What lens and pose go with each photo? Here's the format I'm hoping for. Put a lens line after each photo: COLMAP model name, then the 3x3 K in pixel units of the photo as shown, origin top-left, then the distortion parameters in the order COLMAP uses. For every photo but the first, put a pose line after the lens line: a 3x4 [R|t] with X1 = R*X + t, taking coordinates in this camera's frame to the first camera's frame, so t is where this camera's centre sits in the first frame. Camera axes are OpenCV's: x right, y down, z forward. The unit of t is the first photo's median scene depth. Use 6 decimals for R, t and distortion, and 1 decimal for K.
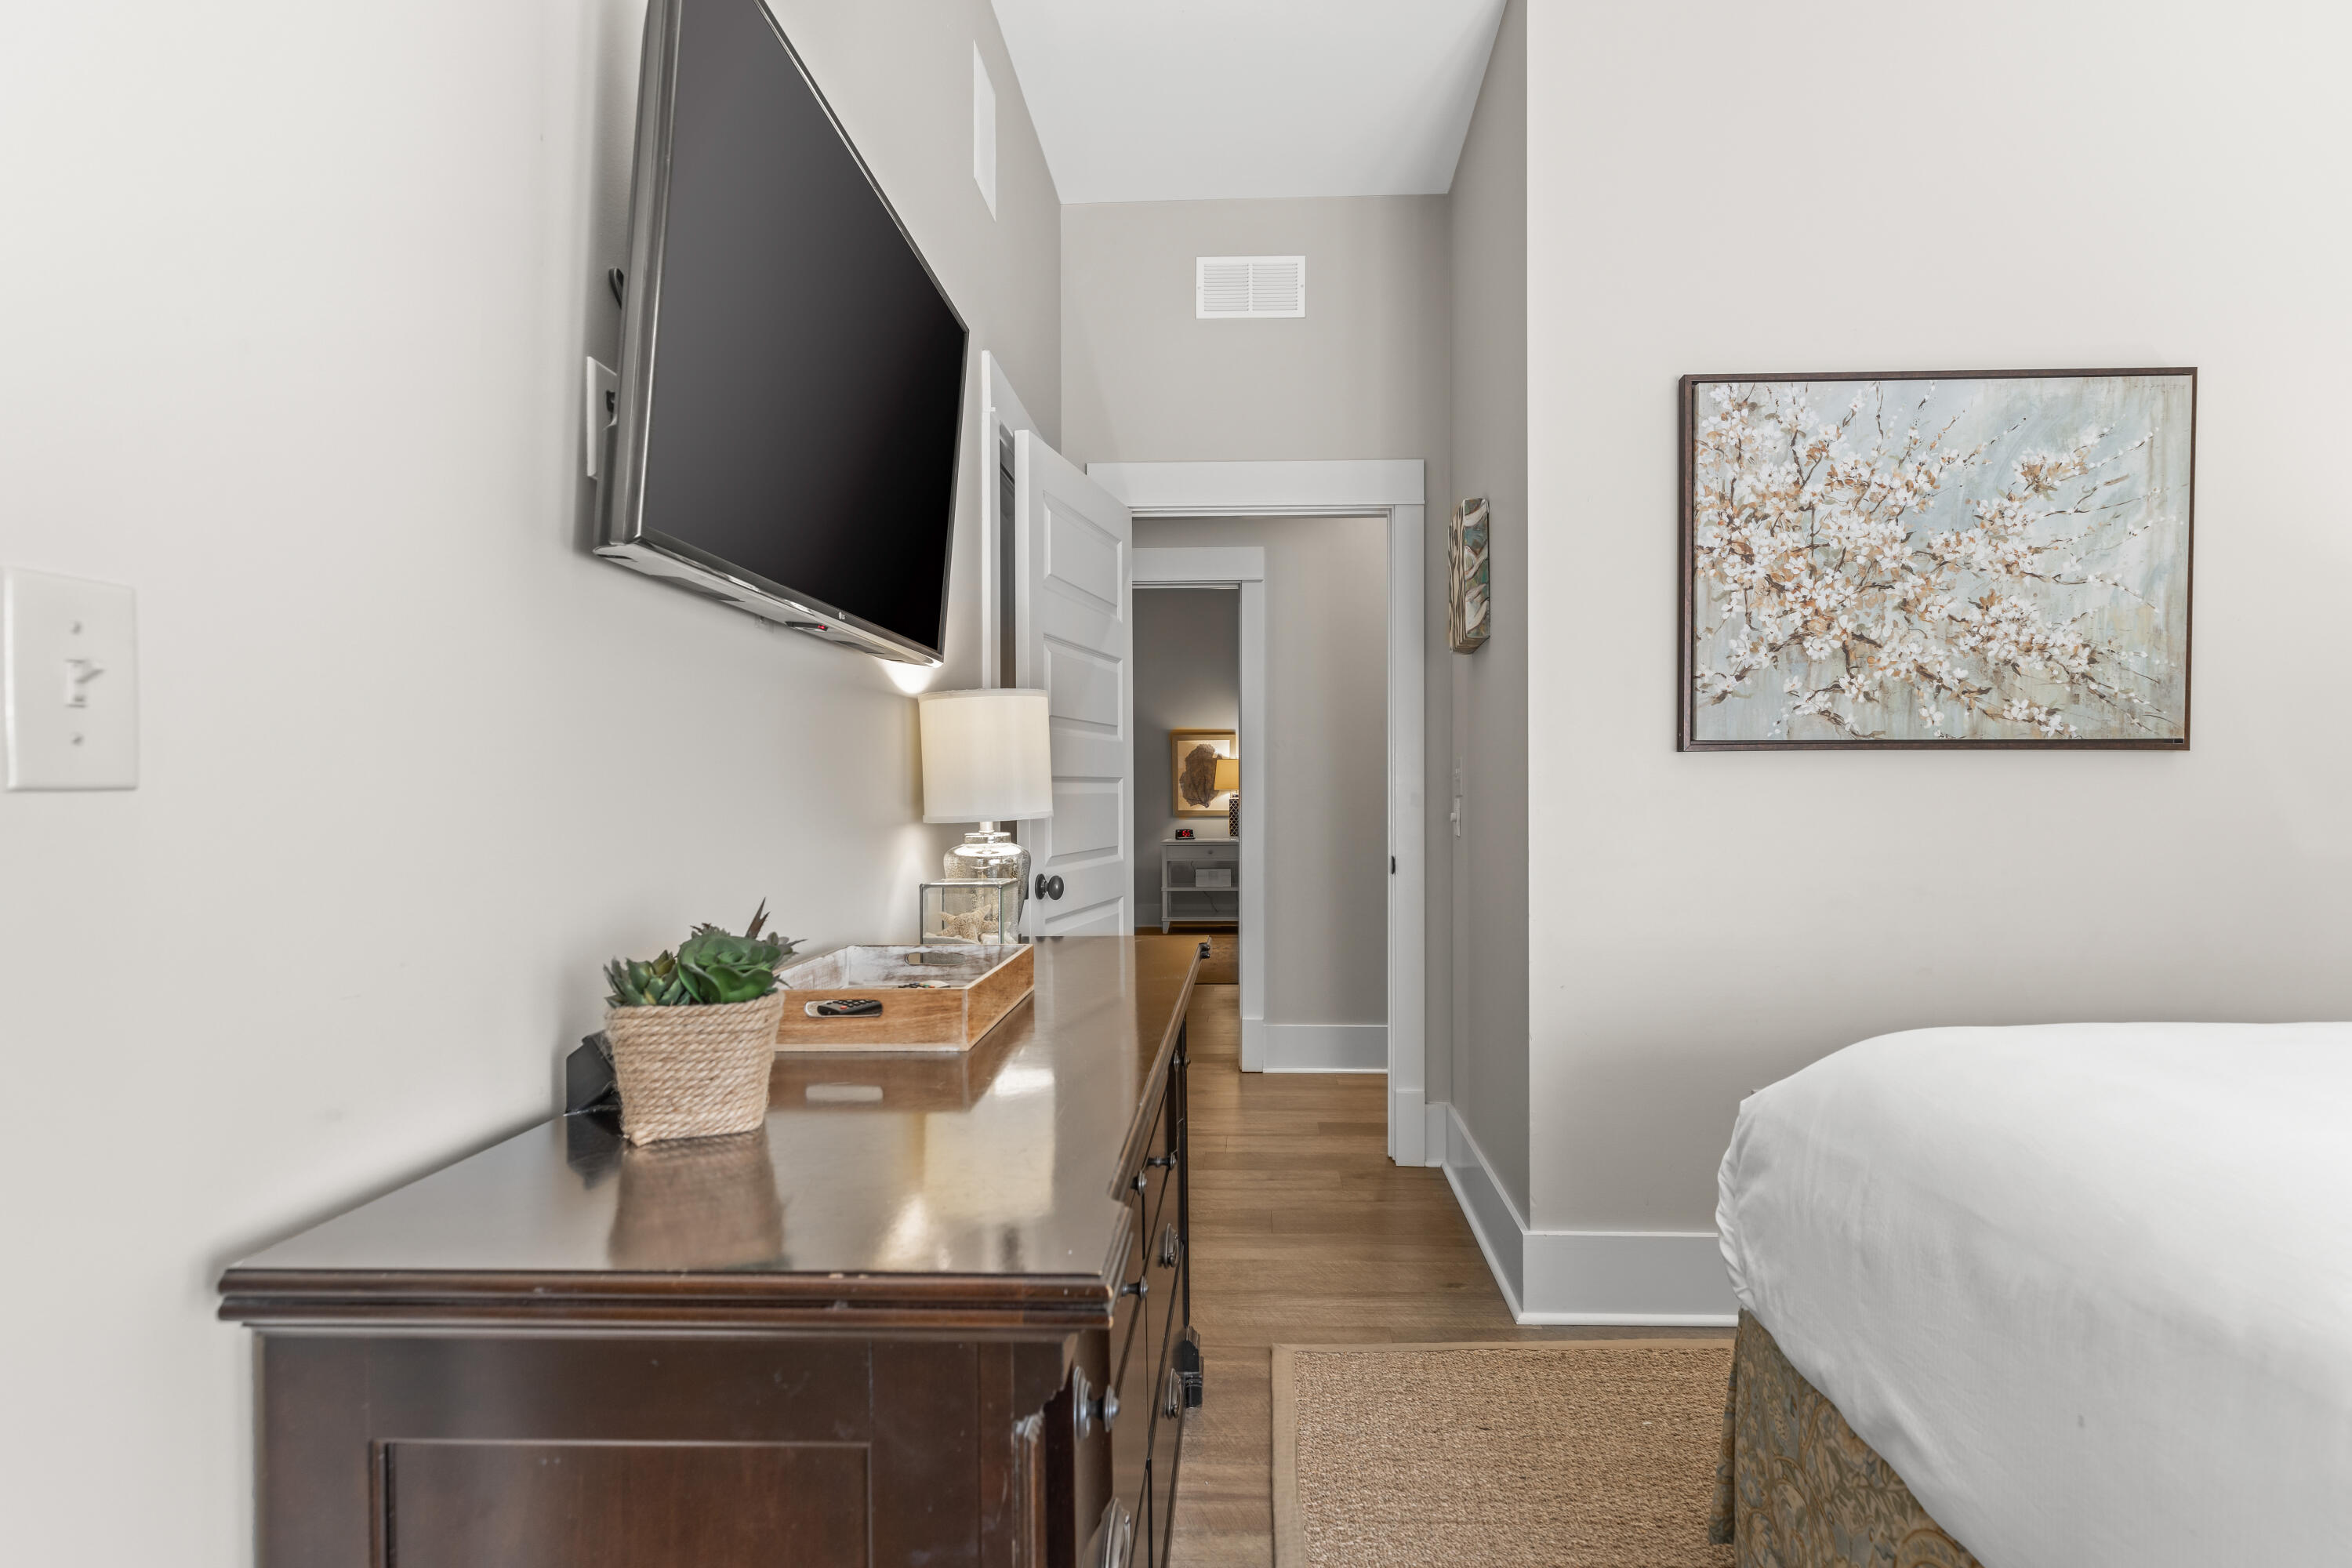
lens RADIAL K [[1190.5, 0, 1184.7], [0, 1190.5, 790.0], [0, 0, 1]] dist [-0.004342, -0.000016]
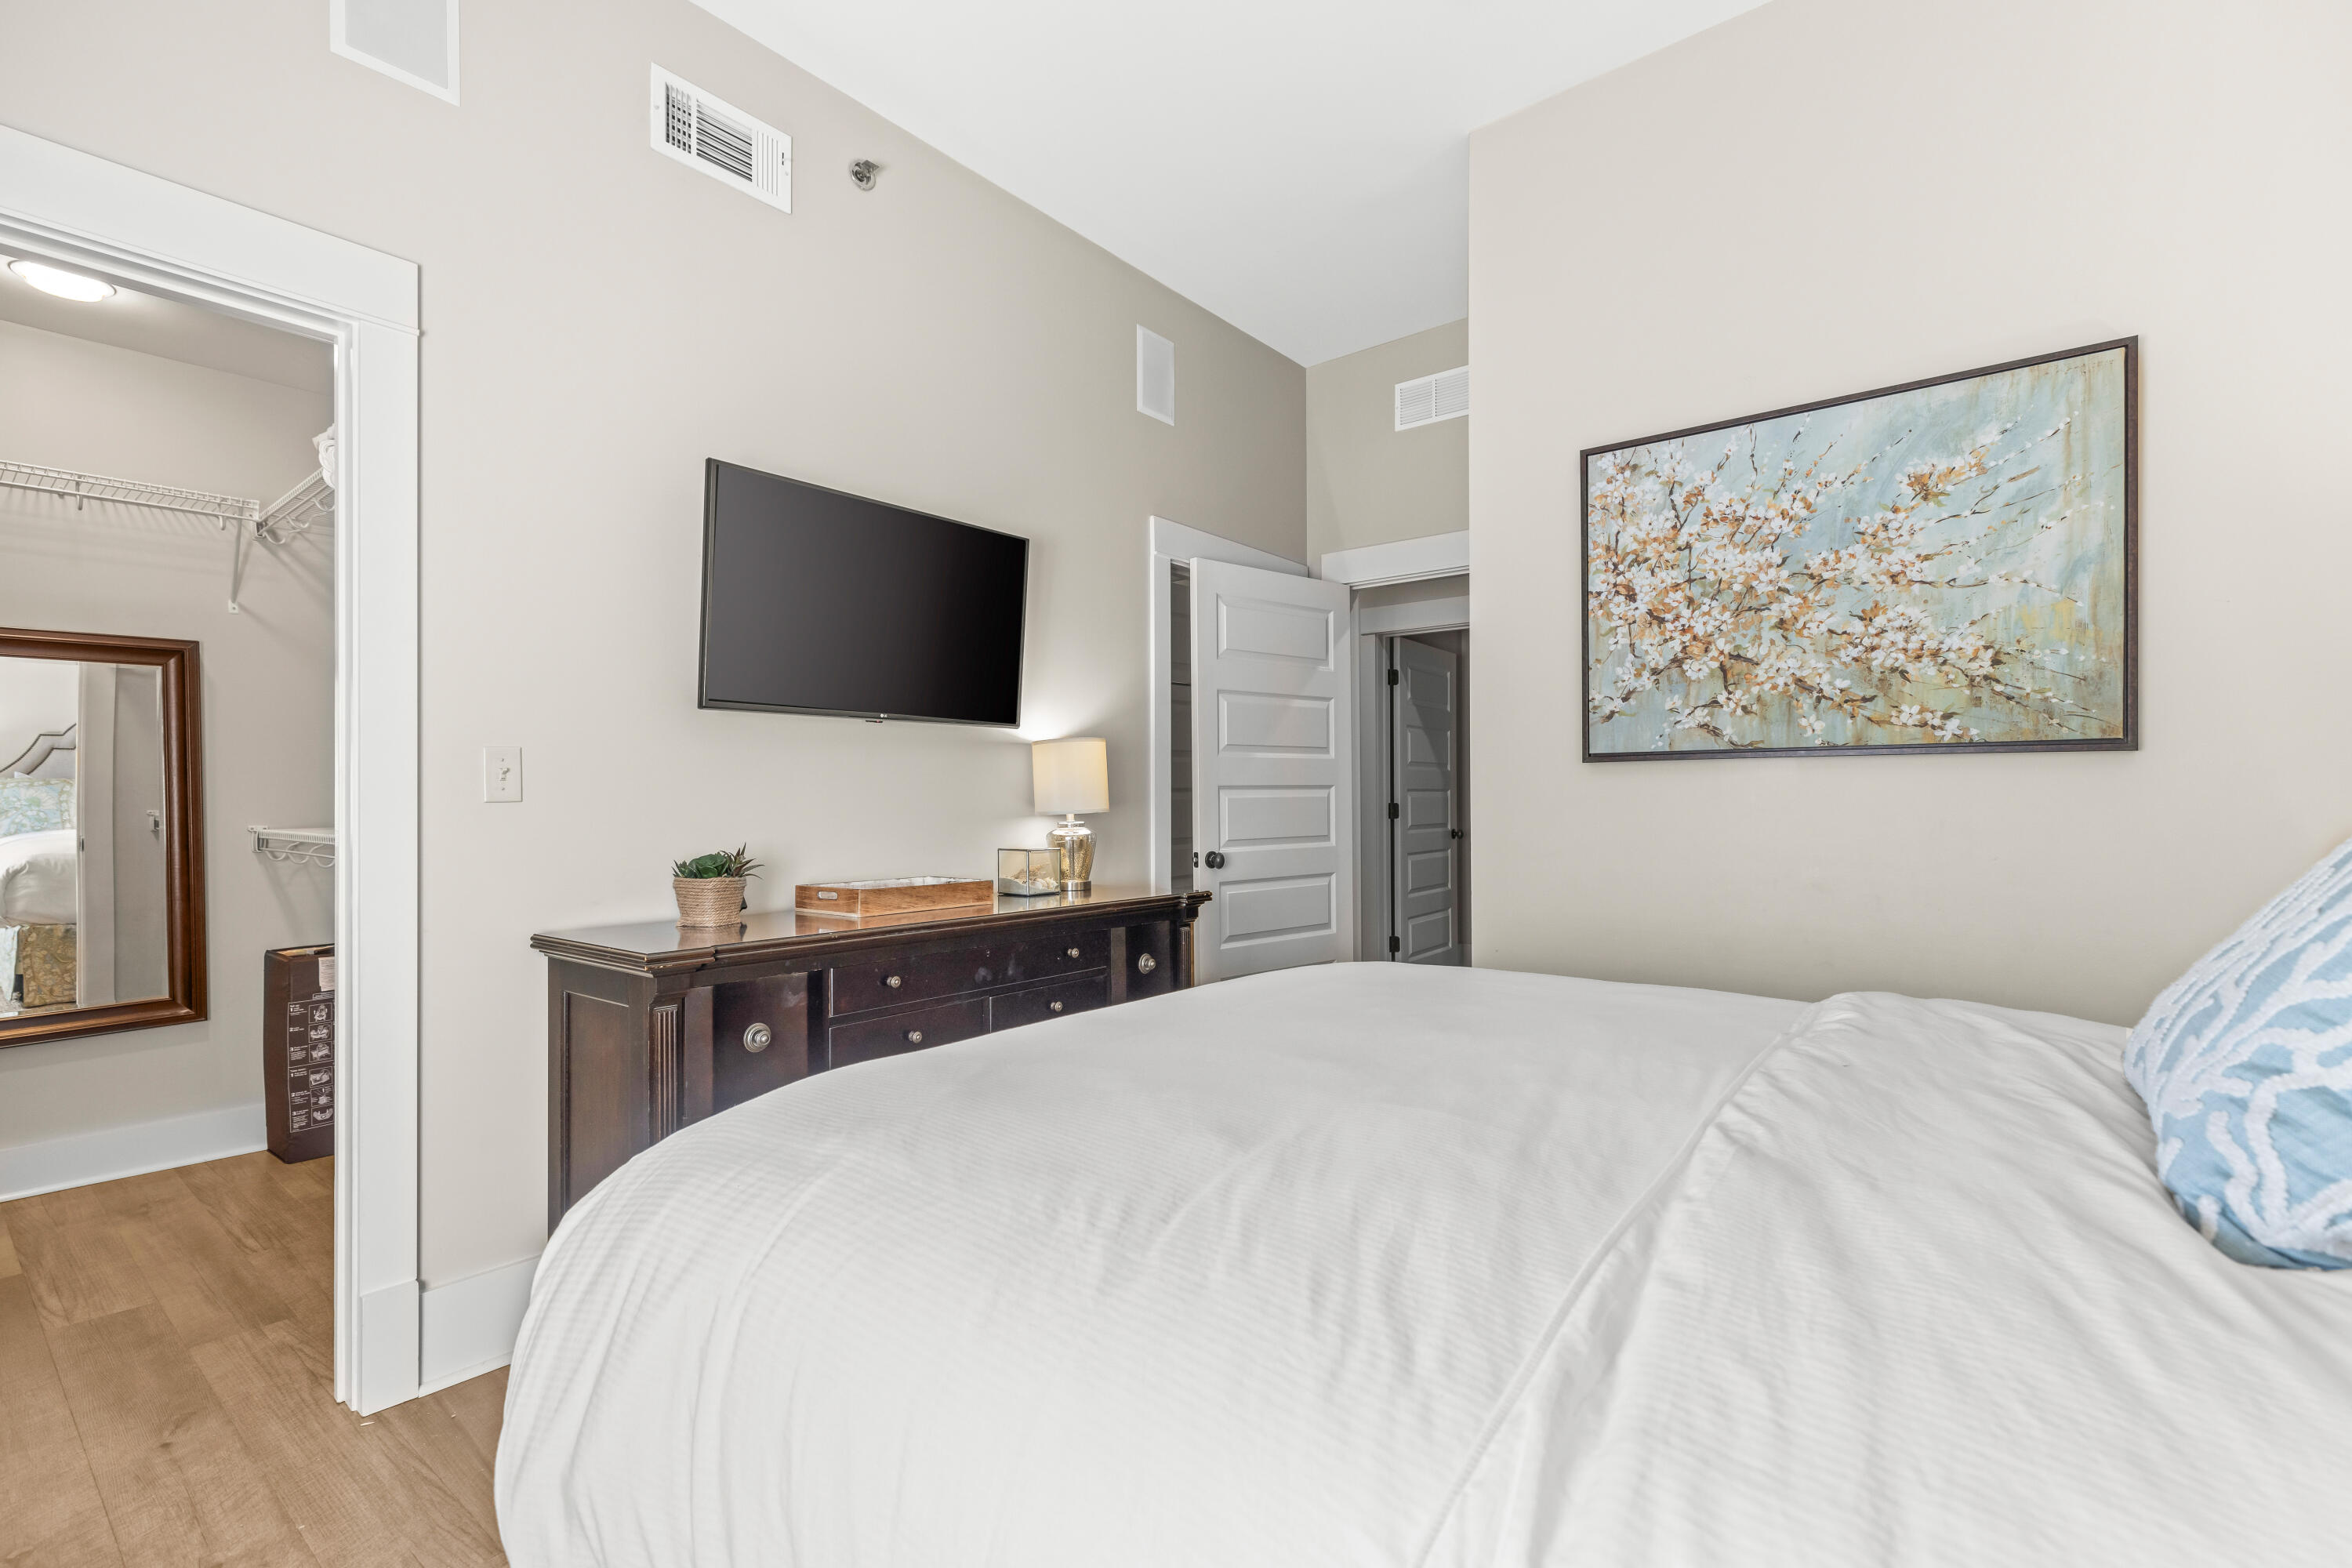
lens RADIAL K [[1068.9, 0, 1173.8], [0, 1068.9, 793.1], [0, 0, 1]] dist [0.001119, -0.000132]
pose [[0.798100, -0.003381, -0.602516, 0.751497], [0.005140, 0.999986, 0.001197, -0.004858], [0.602503, -0.004052, 0.798106, -0.117878]]
